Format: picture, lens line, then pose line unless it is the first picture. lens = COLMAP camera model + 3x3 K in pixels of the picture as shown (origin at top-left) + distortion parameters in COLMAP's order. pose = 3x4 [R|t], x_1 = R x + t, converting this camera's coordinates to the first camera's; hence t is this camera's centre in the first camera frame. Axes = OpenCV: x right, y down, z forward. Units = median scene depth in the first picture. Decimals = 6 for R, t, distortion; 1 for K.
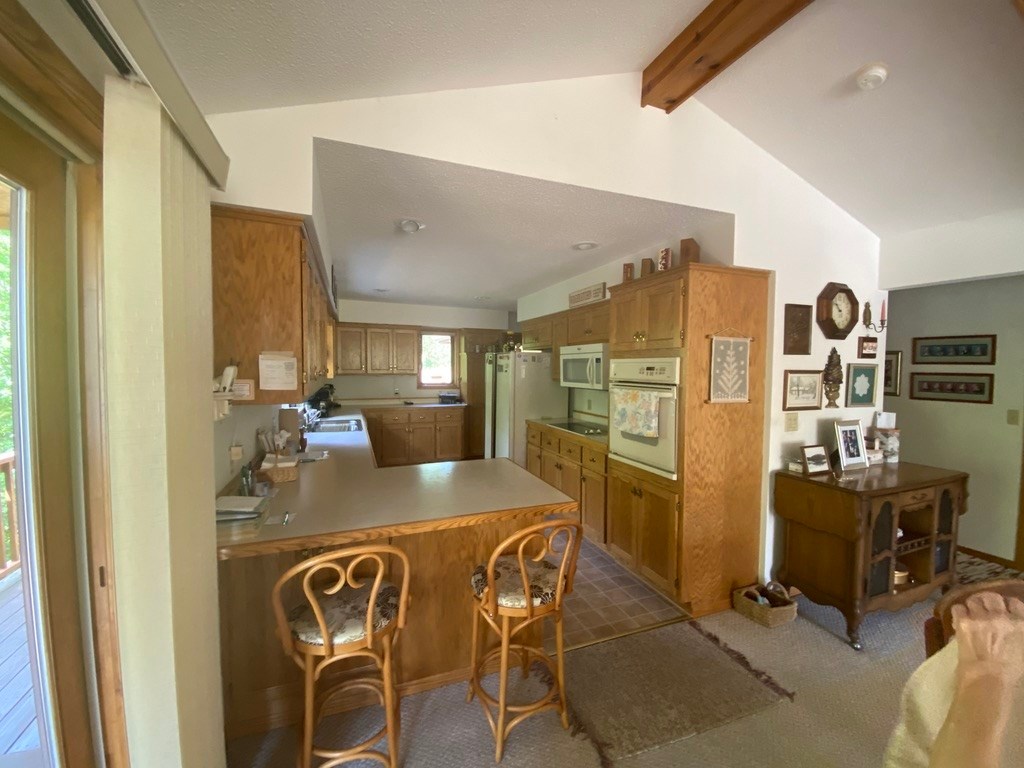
lens RADIAL K [[413.7, 0, 506.8], [0, 413.7, 384.6], [0, 0, 1]] dist [0.027317, -0.023645]
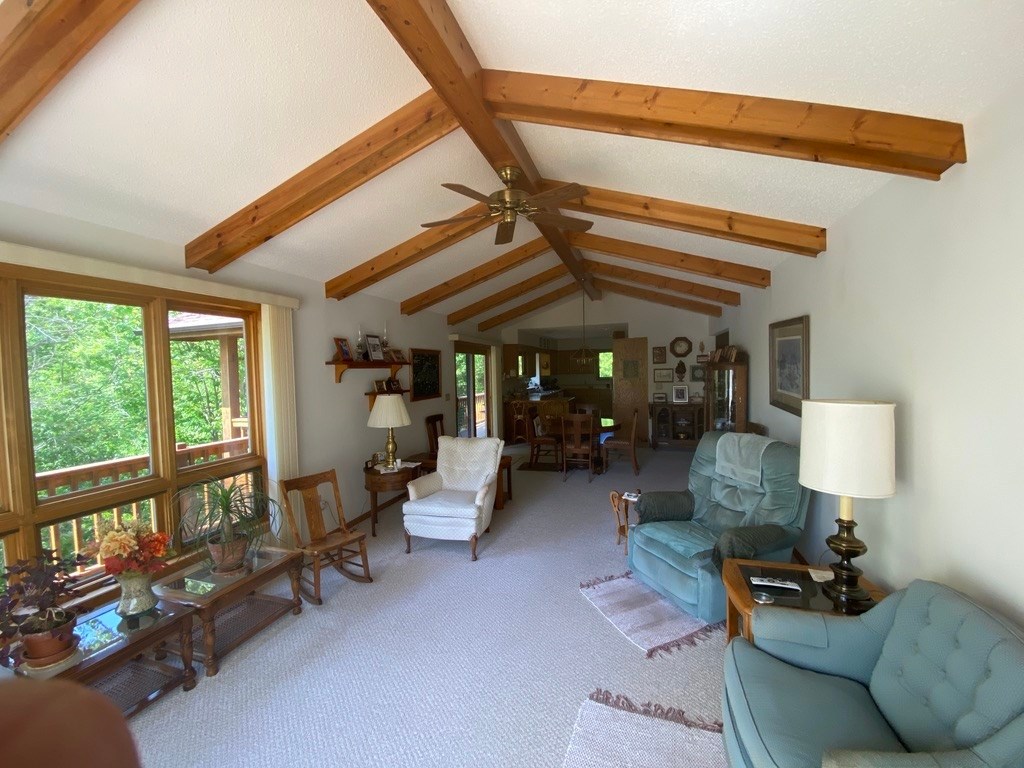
lens RADIAL K [[413.7, 0, 506.8], [0, 413.7, 384.6], [0, 0, 1]] dist [0.027317, -0.023645]
pose [[0.771597, -0.005724, -0.636086, 1.686025], [0.005178, 0.999983, -0.002717, 0.077680], [0.636091, -0.001197, 0.771613, -1.923601]]
